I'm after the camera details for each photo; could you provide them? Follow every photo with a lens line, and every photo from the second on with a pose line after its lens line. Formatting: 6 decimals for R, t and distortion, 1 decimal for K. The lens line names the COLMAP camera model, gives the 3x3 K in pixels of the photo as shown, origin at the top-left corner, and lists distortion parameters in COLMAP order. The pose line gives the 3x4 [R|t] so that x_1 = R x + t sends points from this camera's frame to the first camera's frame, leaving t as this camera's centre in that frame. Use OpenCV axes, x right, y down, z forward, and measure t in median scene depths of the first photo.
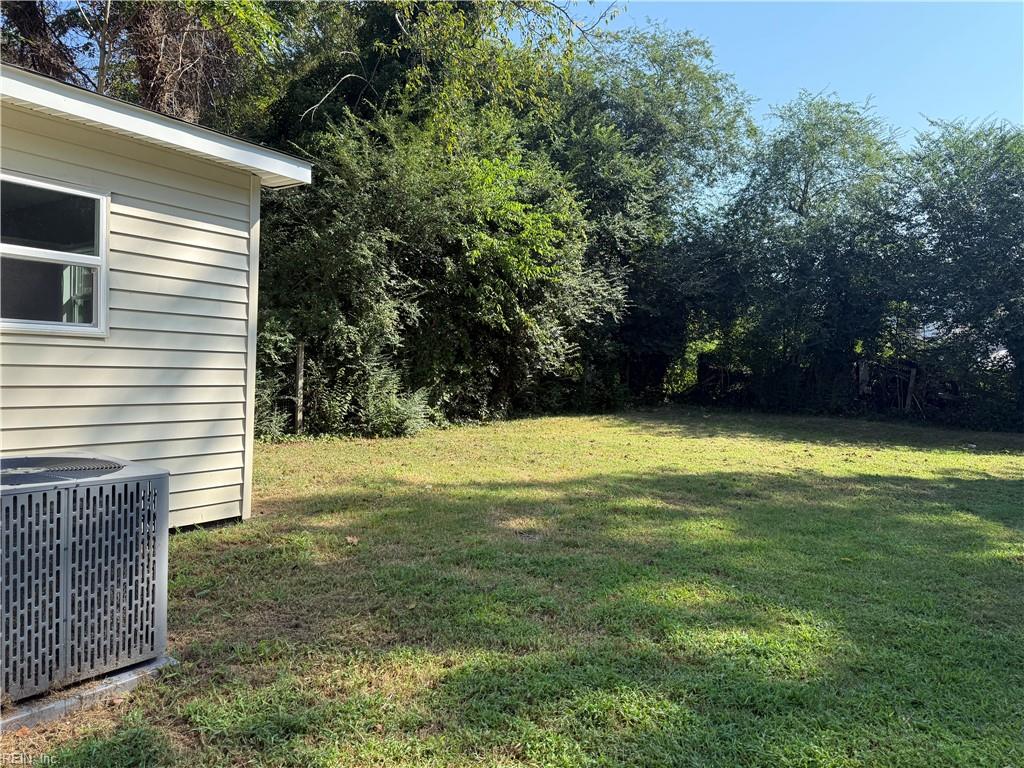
lens RADIAL K [[741.1, 0, 512.0], [0, 741.1, 384.0], [0, 0, 1]] dist [0.032403, -0.003898]
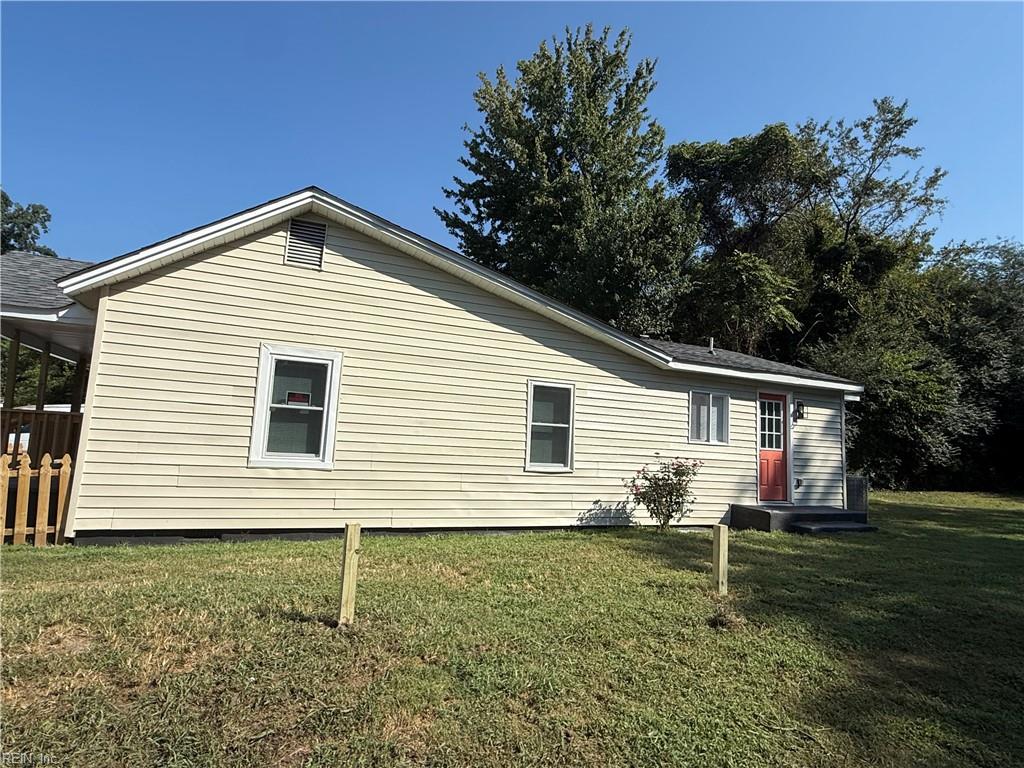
lens RADIAL K [[555.0, 0, 512.0], [0, 555.0, 384.0], [0, 0, 1]] dist [0.000737, 0.000179]
pose [[0.840323, -0.044207, -0.540281, -0.079377], [-0.038837, 0.989199, -0.141343, 0.022328], [0.540694, 0.139757, 0.829529, -0.637543]]
